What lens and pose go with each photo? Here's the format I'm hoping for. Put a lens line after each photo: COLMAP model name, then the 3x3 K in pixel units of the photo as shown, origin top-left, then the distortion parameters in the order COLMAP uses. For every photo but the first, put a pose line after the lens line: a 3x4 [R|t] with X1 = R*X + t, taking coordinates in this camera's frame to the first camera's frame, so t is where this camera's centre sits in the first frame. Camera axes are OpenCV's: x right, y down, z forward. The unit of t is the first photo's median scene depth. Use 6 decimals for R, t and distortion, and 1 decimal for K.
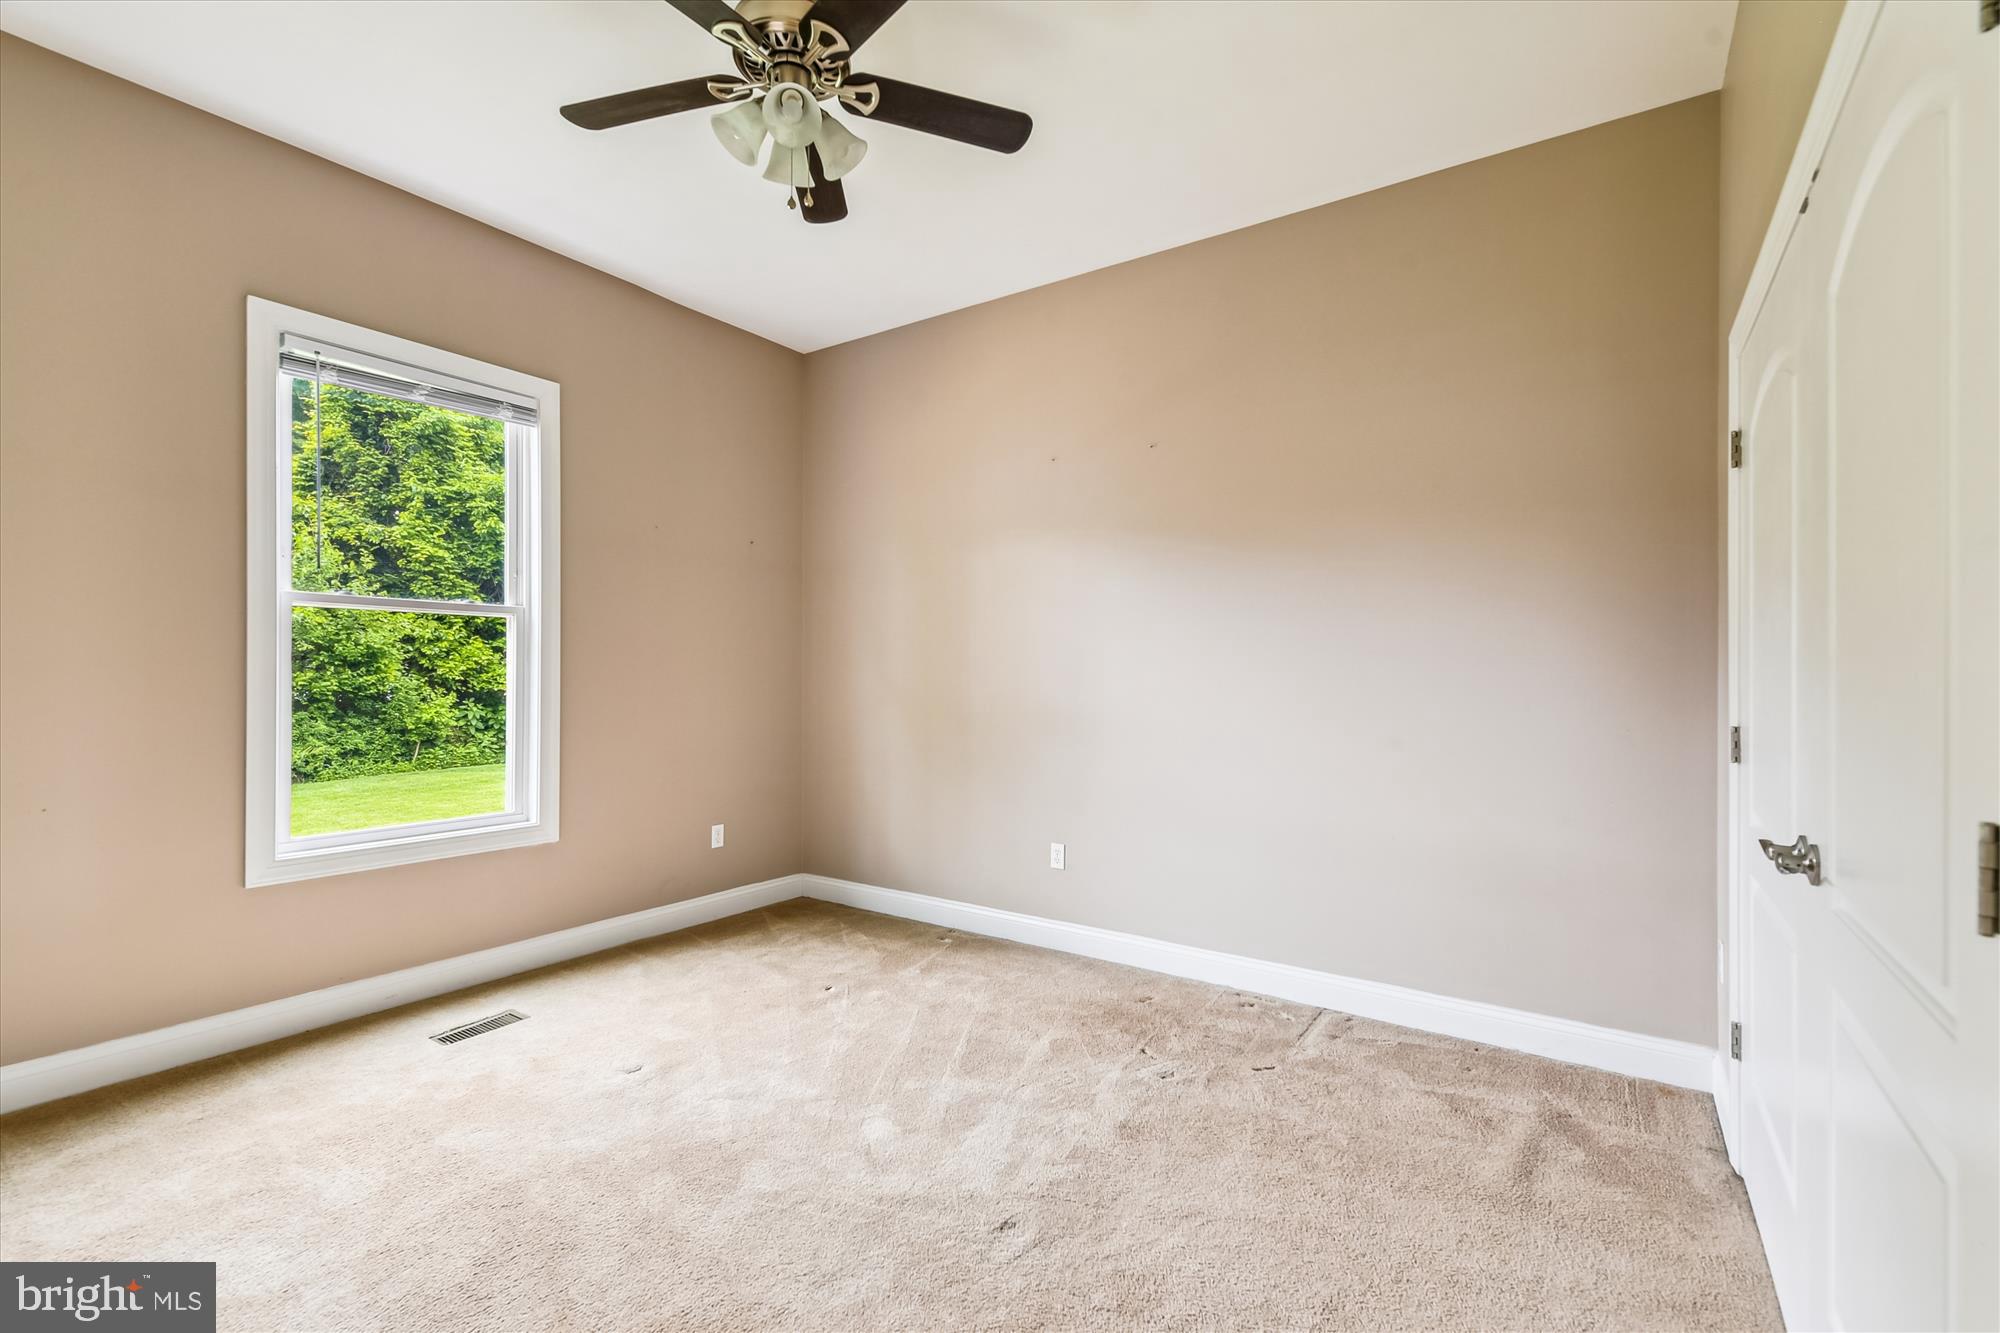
lens RADIAL K [[884.1, 0, 1009.8], [0, 884.1, 674.6], [0, 0, 1]] dist [-0.001812, -0.002344]
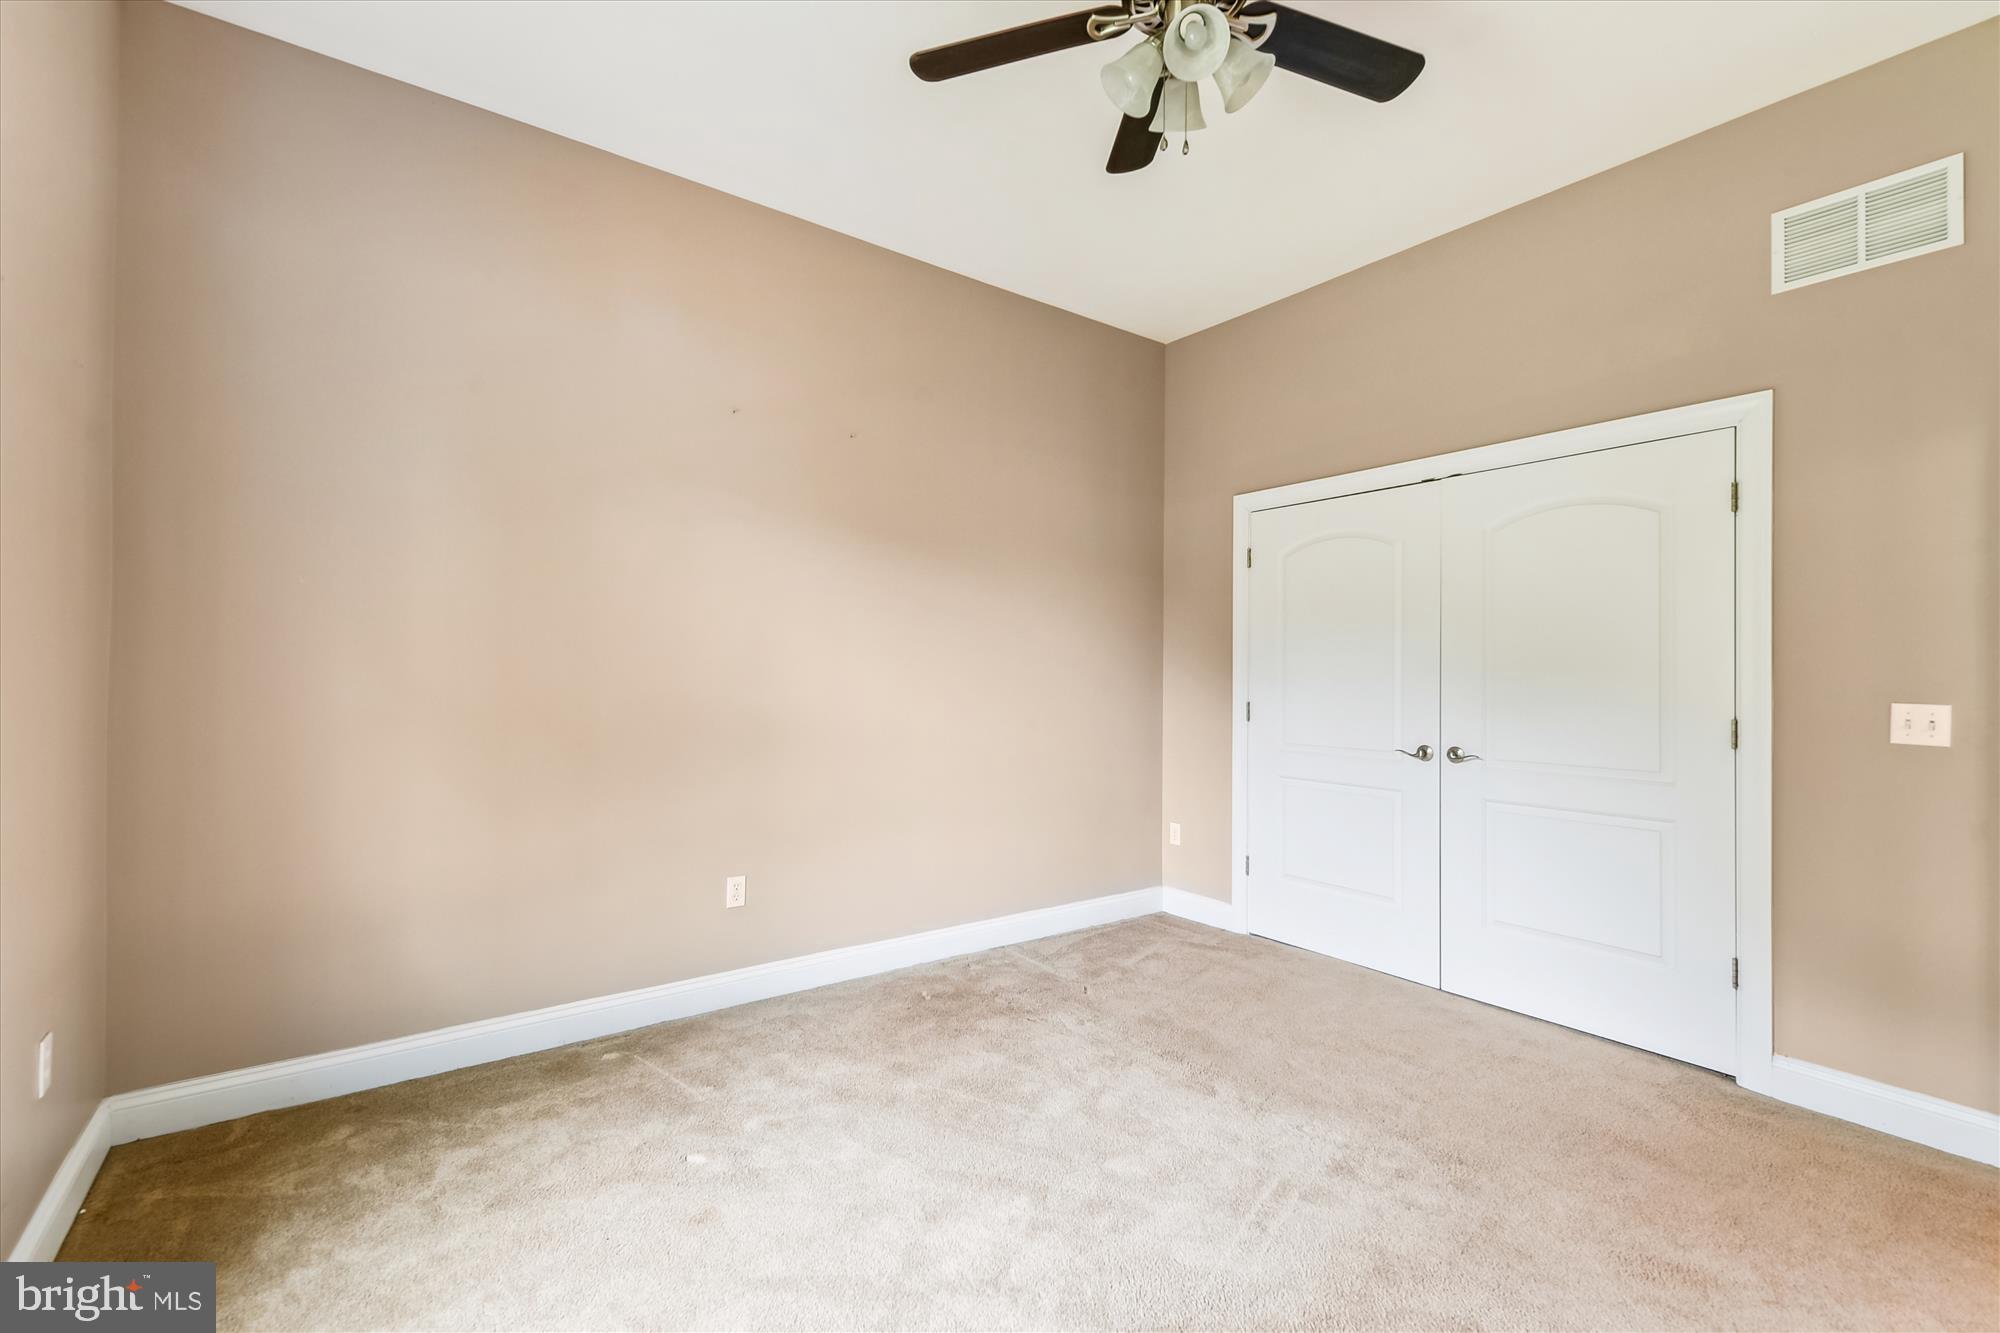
lens RADIAL K [[884.1, 0, 996.3], [0, 884.1, 671.0], [0, 0, 1]] dist [-0.001812, -0.002344]
pose [[0.323927, -0.000445, 0.946082, -0.757248], [0.002685, 0.999996, -0.000449, 0.002706], [-0.946078, 0.002686, 0.323927, 0.595781]]
